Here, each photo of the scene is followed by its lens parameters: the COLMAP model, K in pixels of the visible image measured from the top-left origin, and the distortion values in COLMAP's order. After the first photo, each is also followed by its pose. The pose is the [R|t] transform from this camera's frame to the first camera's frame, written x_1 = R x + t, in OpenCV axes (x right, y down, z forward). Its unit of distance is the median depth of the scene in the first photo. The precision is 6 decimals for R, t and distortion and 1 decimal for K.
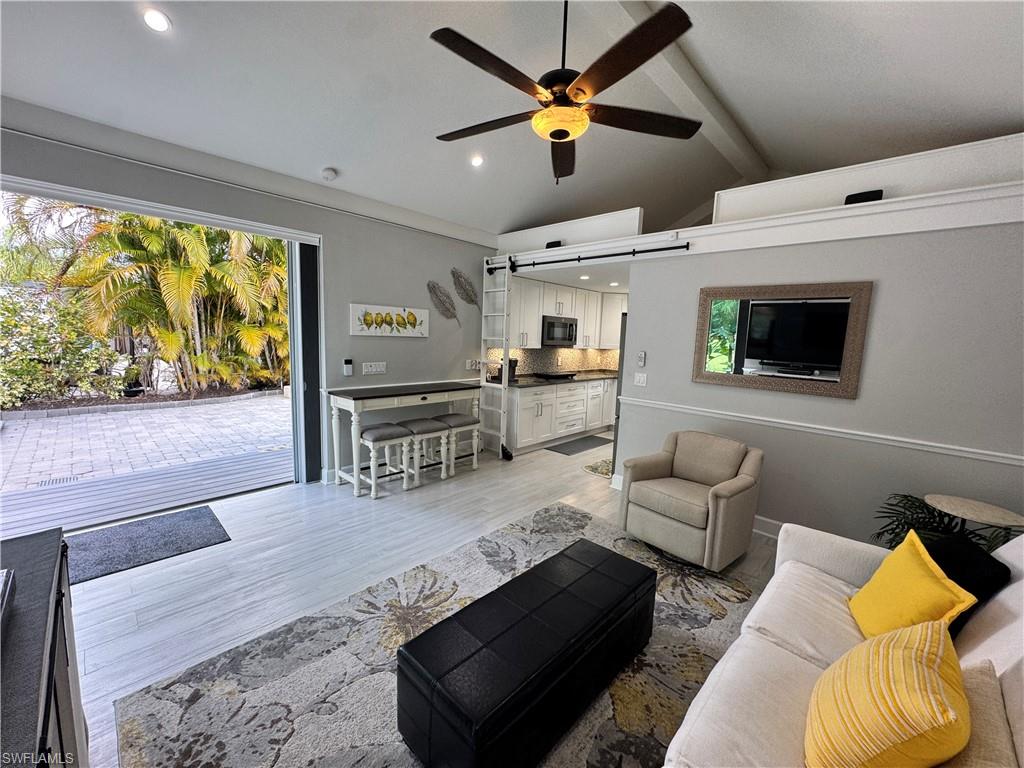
lens RADIAL K [[409.2, 0, 509.5], [0, 409.2, 384.1], [0, 0, 1]] dist [-0.001529, -0.000364]
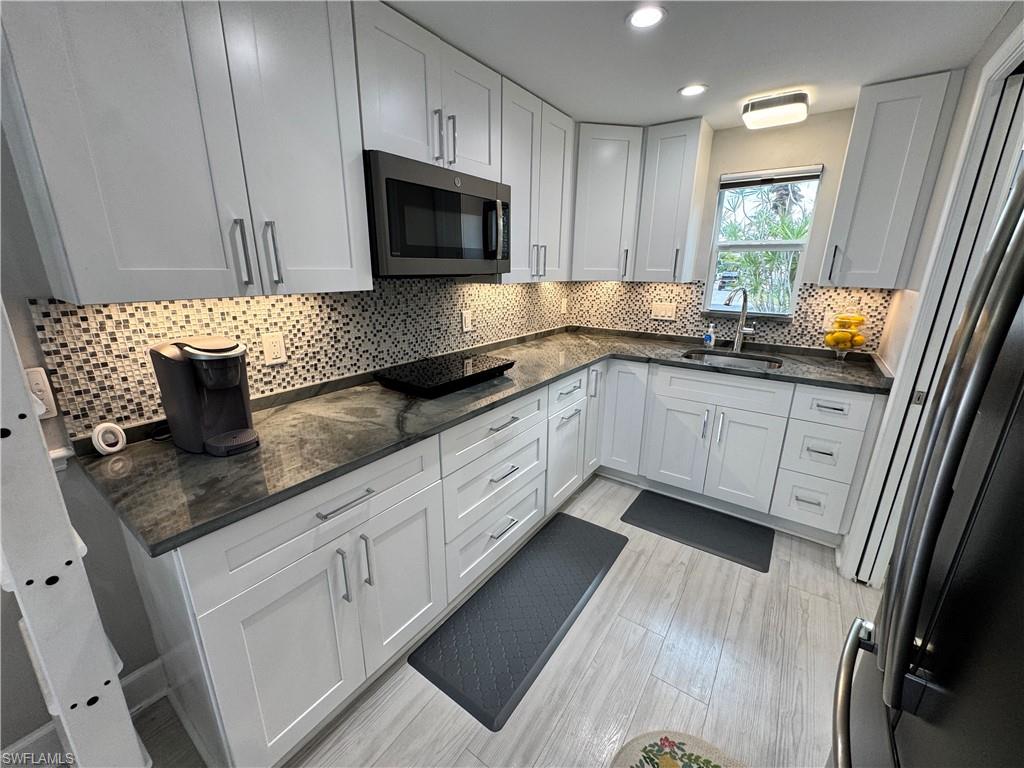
lens RADIAL K [[409.2, 0, 509.5], [0, 409.2, 384.1], [0, 0, 1]] dist [-0.001529, -0.000364]
pose [[0.989508, -0.065100, 0.128978, 0.157079], [0.042877, 0.984832, 0.168130, -0.086369], [-0.137967, -0.160836, 0.977291, 0.911494]]
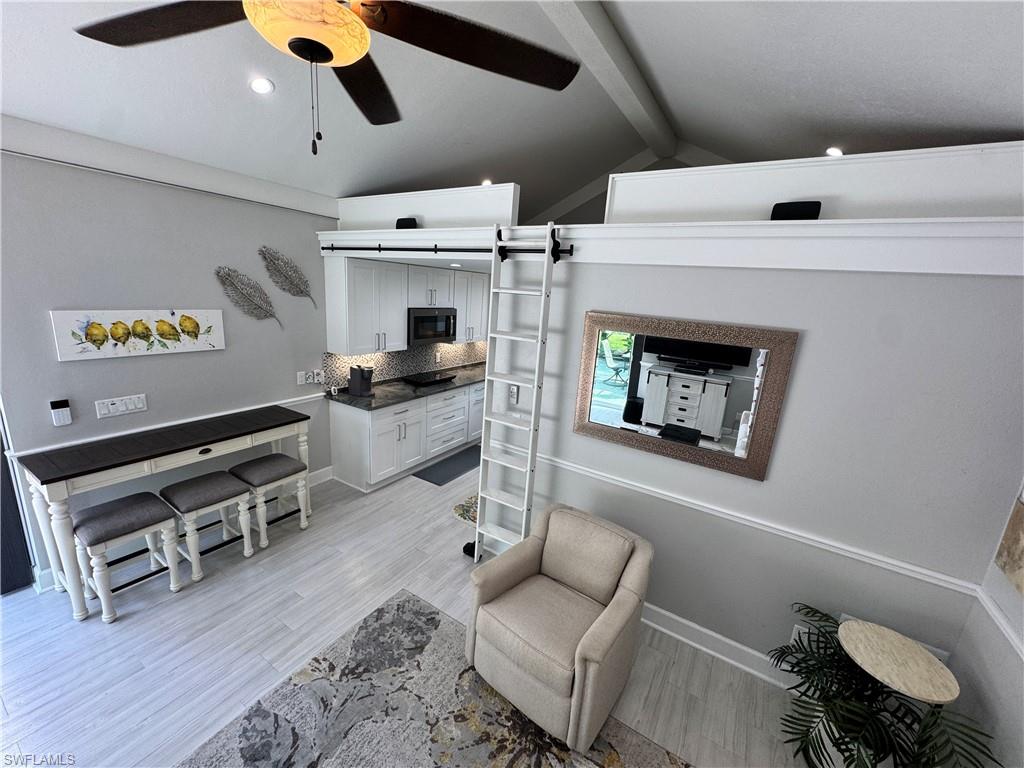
lens RADIAL K [[409.2, 0, 509.5], [0, 409.2, 384.1], [0, 0, 1]] dist [-0.001529, -0.000364]
pose [[0.979463, -0.017655, 0.200851, 0.139115], [-0.006023, 0.993153, 0.116669, -0.144347], [-0.201536, -0.115482, 0.972650, 0.227811]]
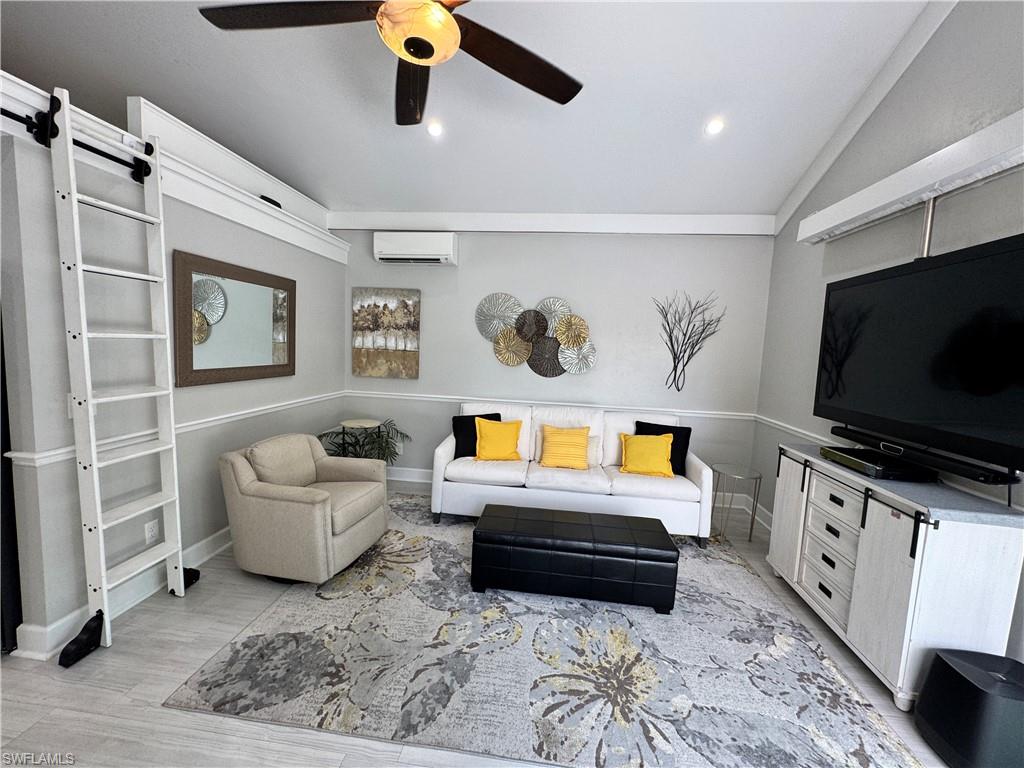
lens RADIAL K [[409.2, 0, 509.5], [0, 409.2, 384.1], [0, 0, 1]] dist [-0.001529, -0.000364]
pose [[-0.602465, -0.141534, 0.785496, -0.328330], [0.033506, 0.978799, 0.202063, -0.102758], [-0.797442, 0.148055, -0.584950, 0.751798]]
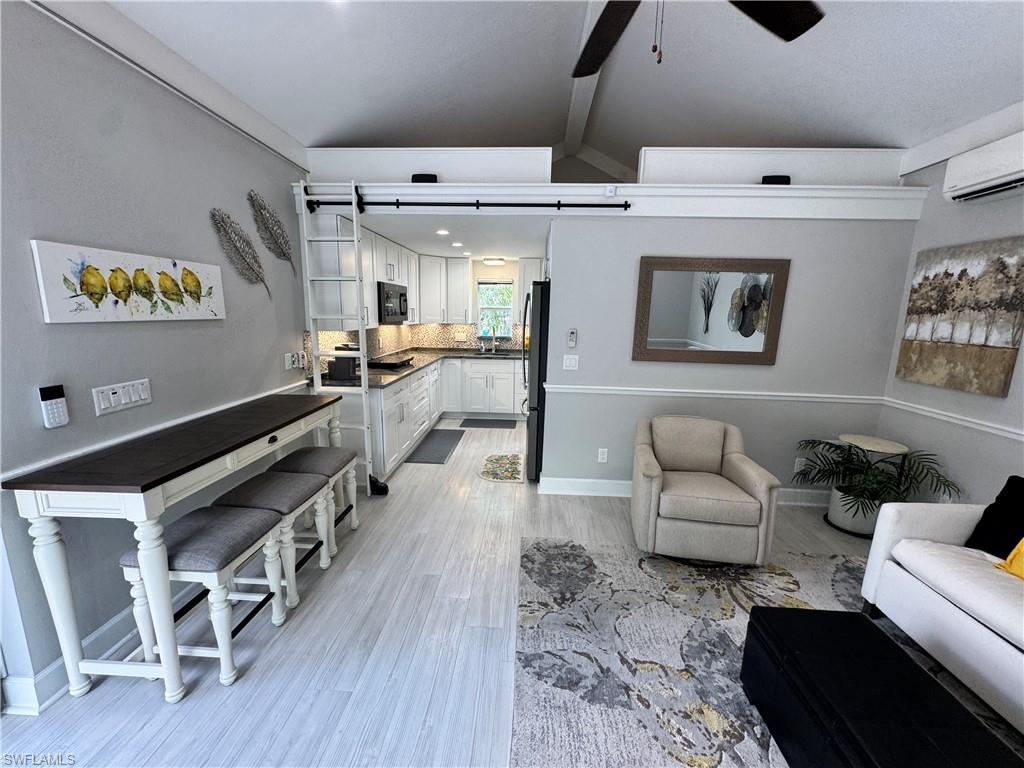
lens RADIAL K [[409.2, 0, 509.5], [0, 409.2, 384.1], [0, 0, 1]] dist [-0.001529, -0.000364]
pose [[0.761811, -0.134963, 0.633585, -0.273523], [0.085305, 0.990439, 0.108410, -0.059731], [-0.642159, -0.028540, 0.766040, 0.373631]]
